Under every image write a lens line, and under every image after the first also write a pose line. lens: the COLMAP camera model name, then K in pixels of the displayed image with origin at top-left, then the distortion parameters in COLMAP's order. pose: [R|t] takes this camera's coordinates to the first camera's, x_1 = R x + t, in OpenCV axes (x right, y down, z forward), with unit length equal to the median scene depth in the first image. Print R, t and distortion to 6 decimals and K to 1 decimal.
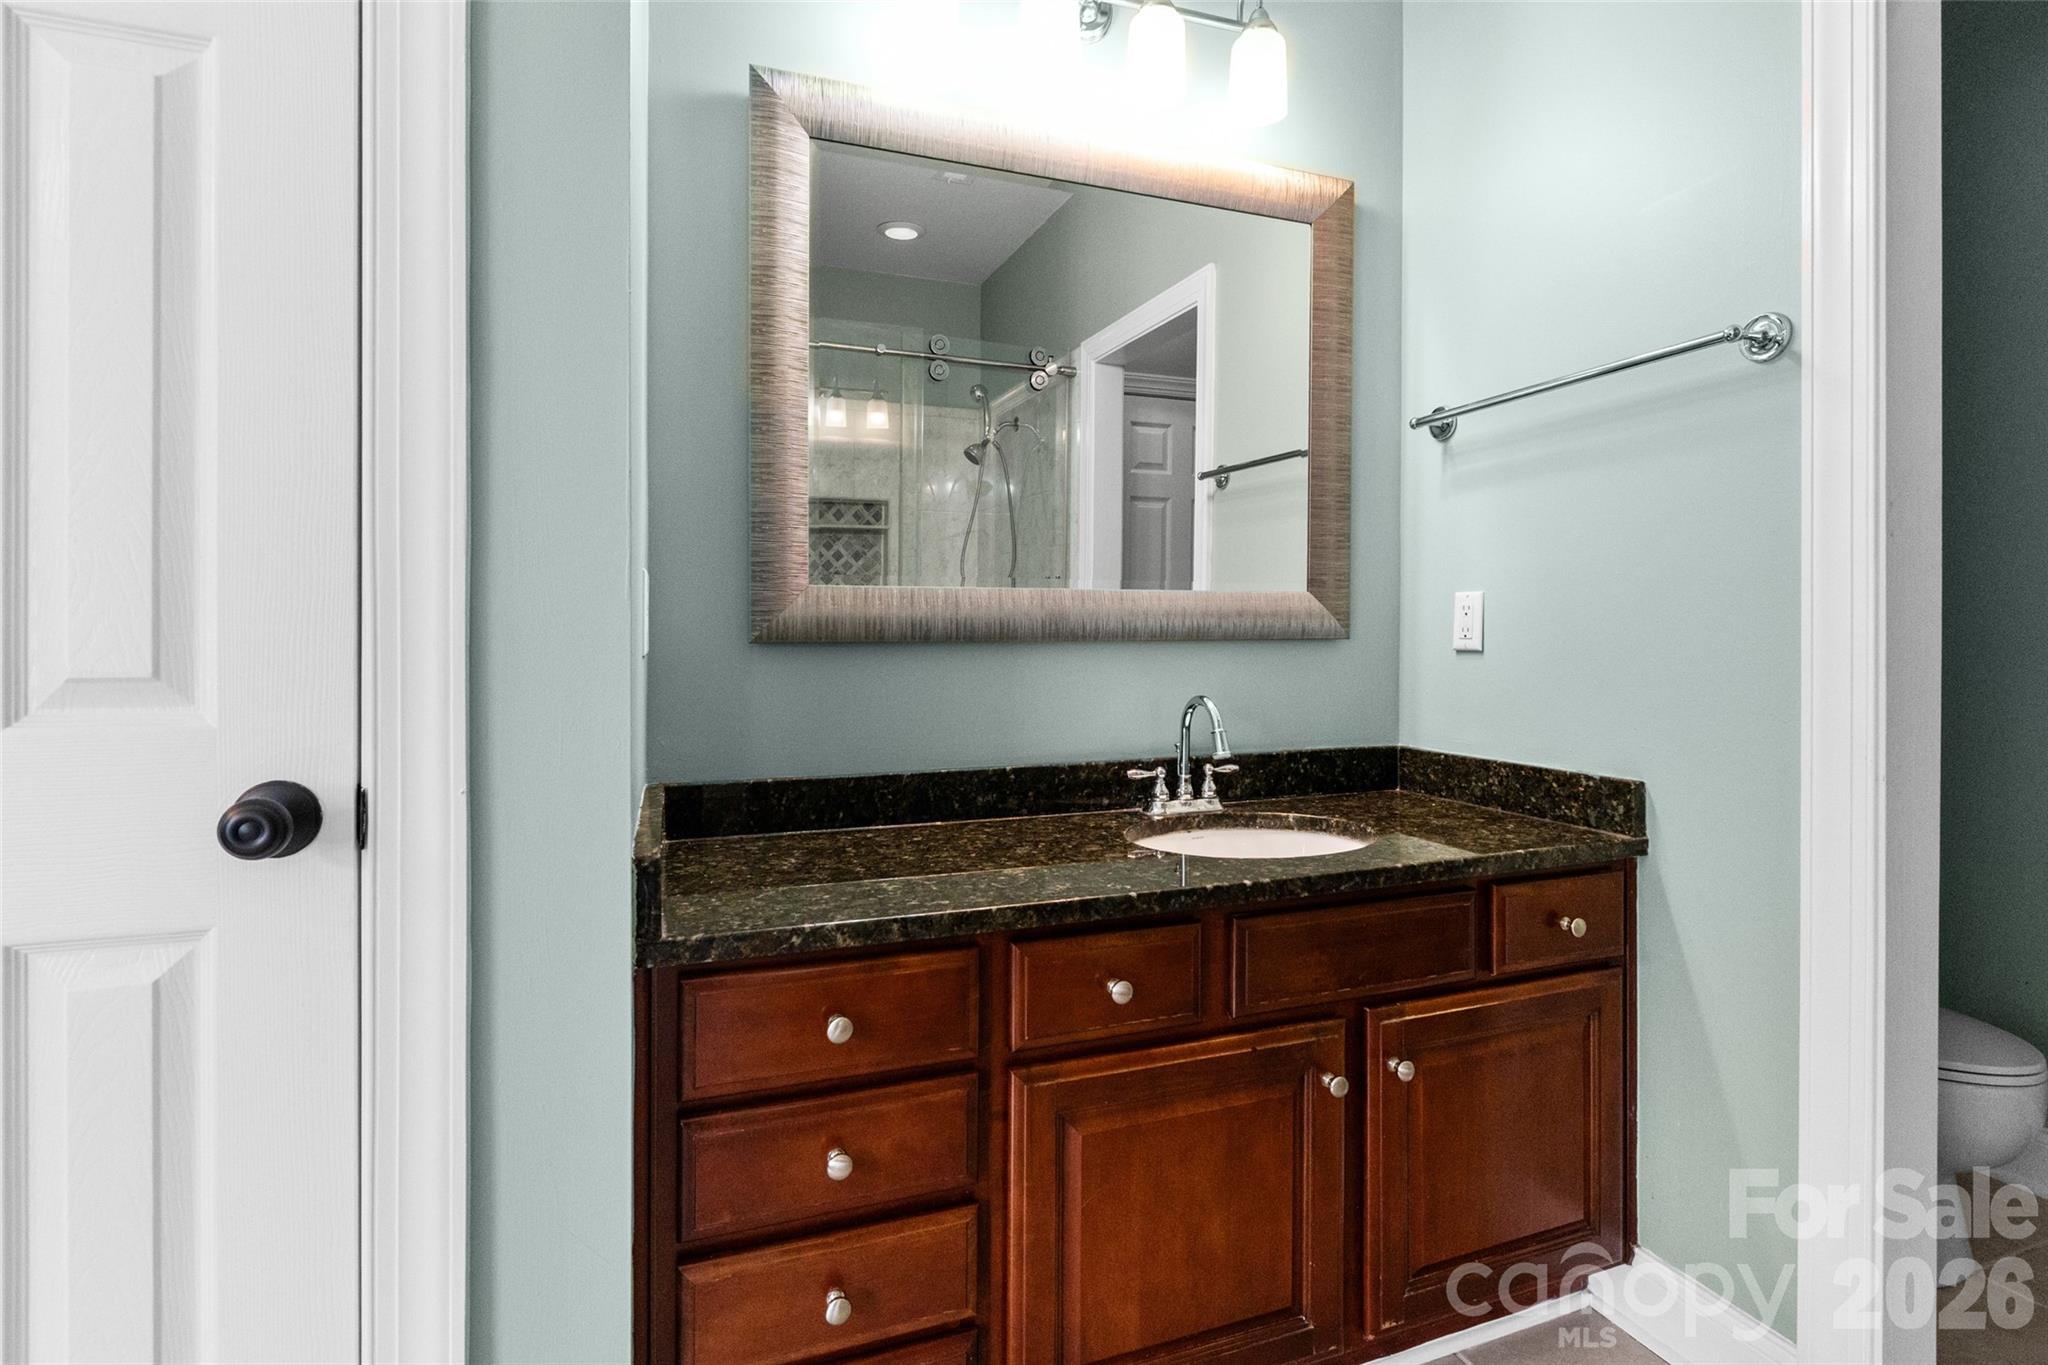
lens RADIAL K [[959.0, 0, 1025.6], [0, 959.0, 668.6], [0, 0, 1]] dist [-0.008673, 0.000995]
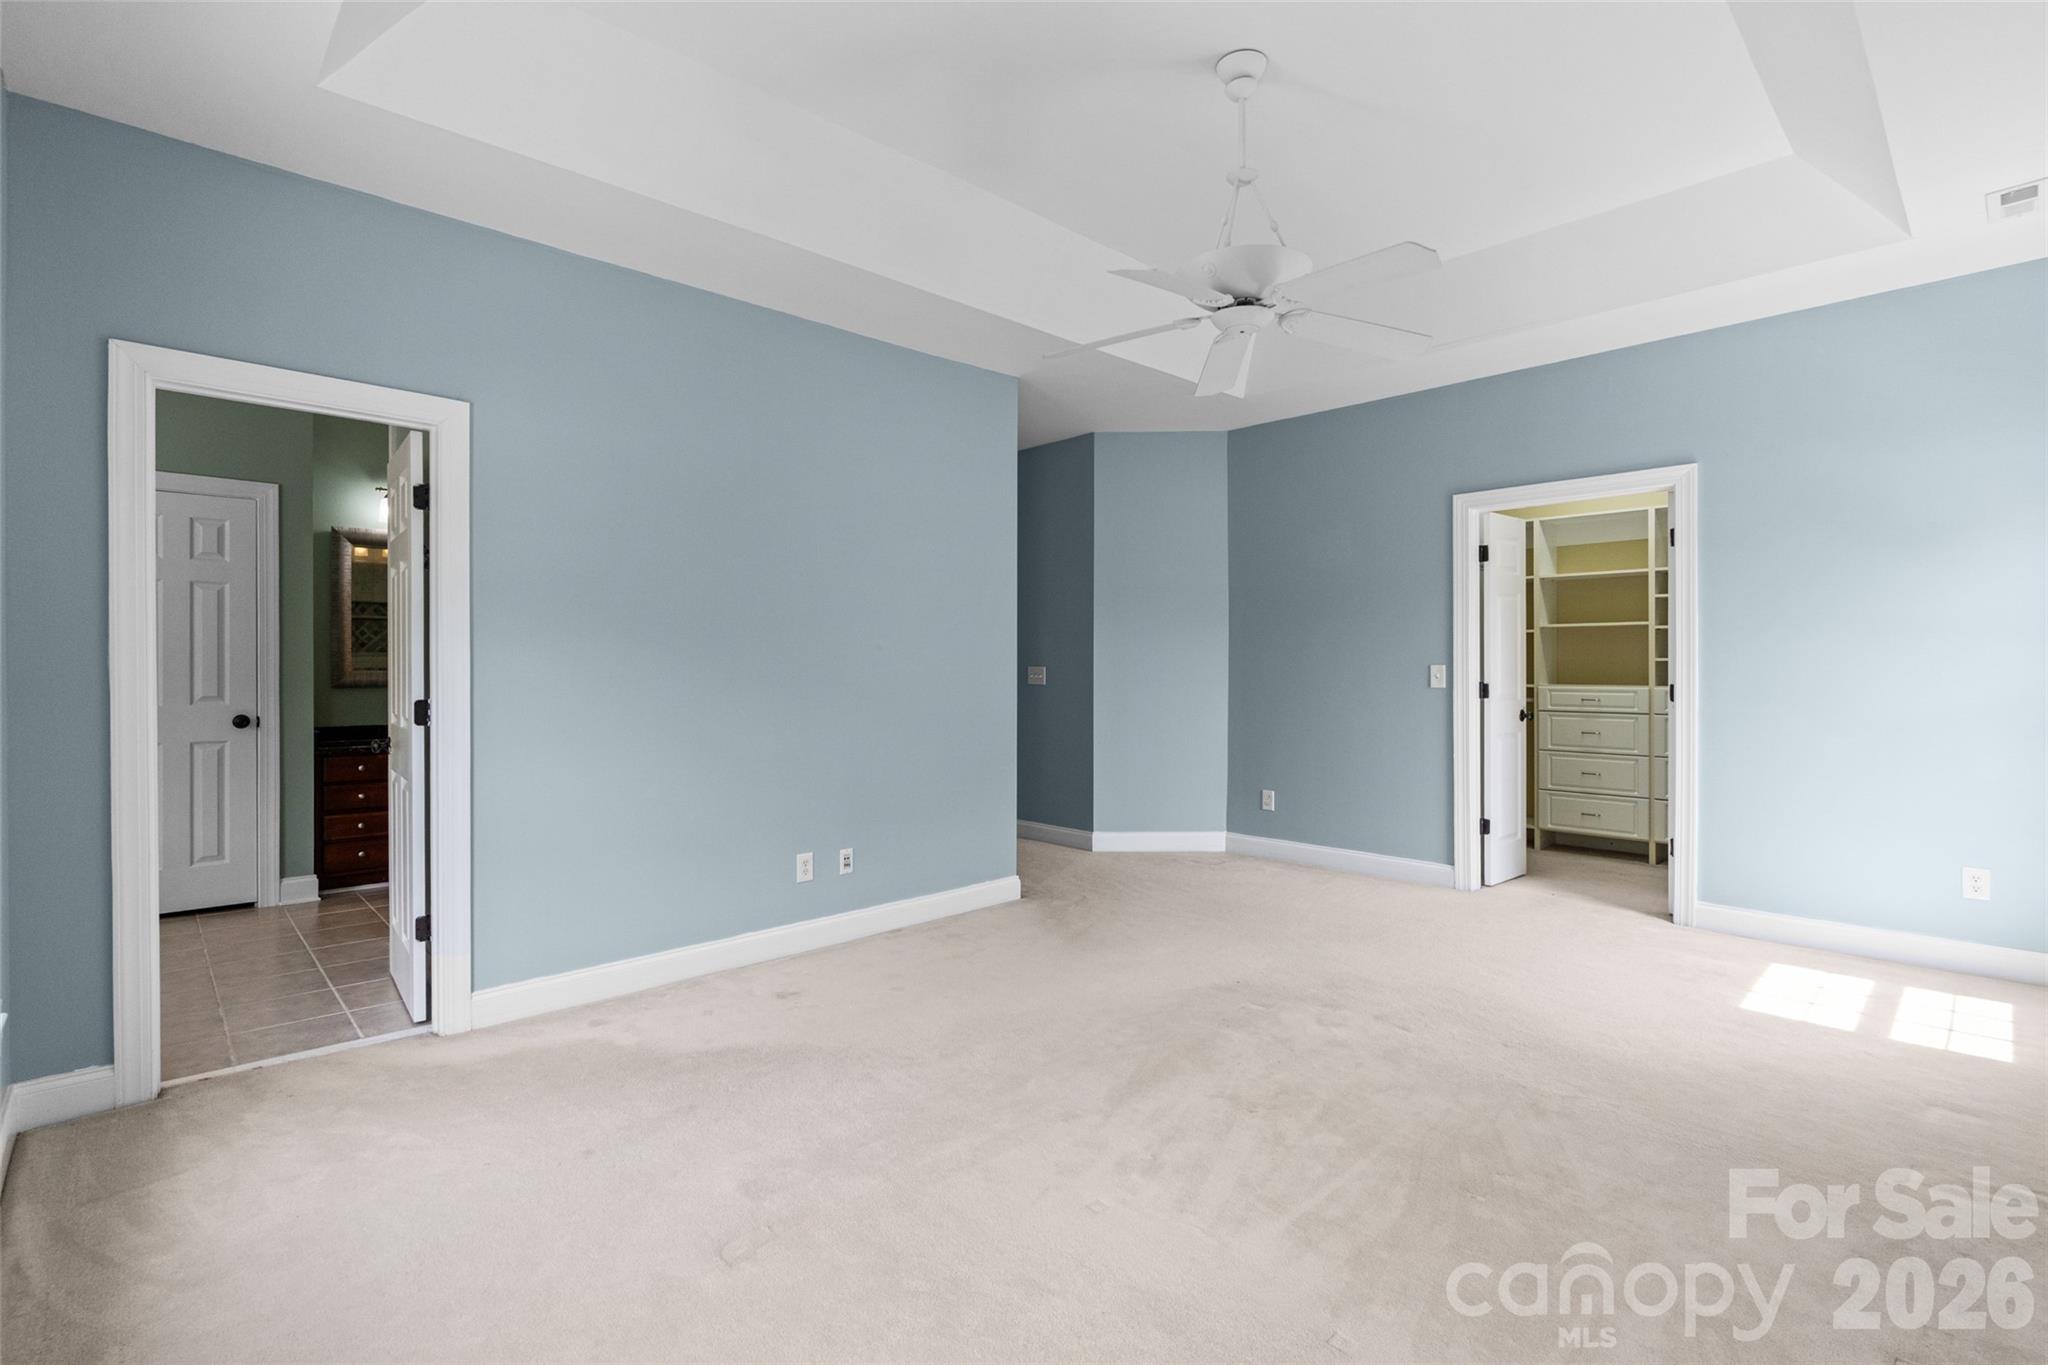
lens RADIAL K [[959.0, 0, 1023.0], [0, 959.0, 690.4], [0, 0, 1]] dist [-0.008673, 0.000995]
pose [[0.918111, -0.005557, 0.396284, 1.029255], [0.008155, 0.999955, -0.004871, 0.034176], [-0.396239, 0.007704, 0.918115, -5.070654]]
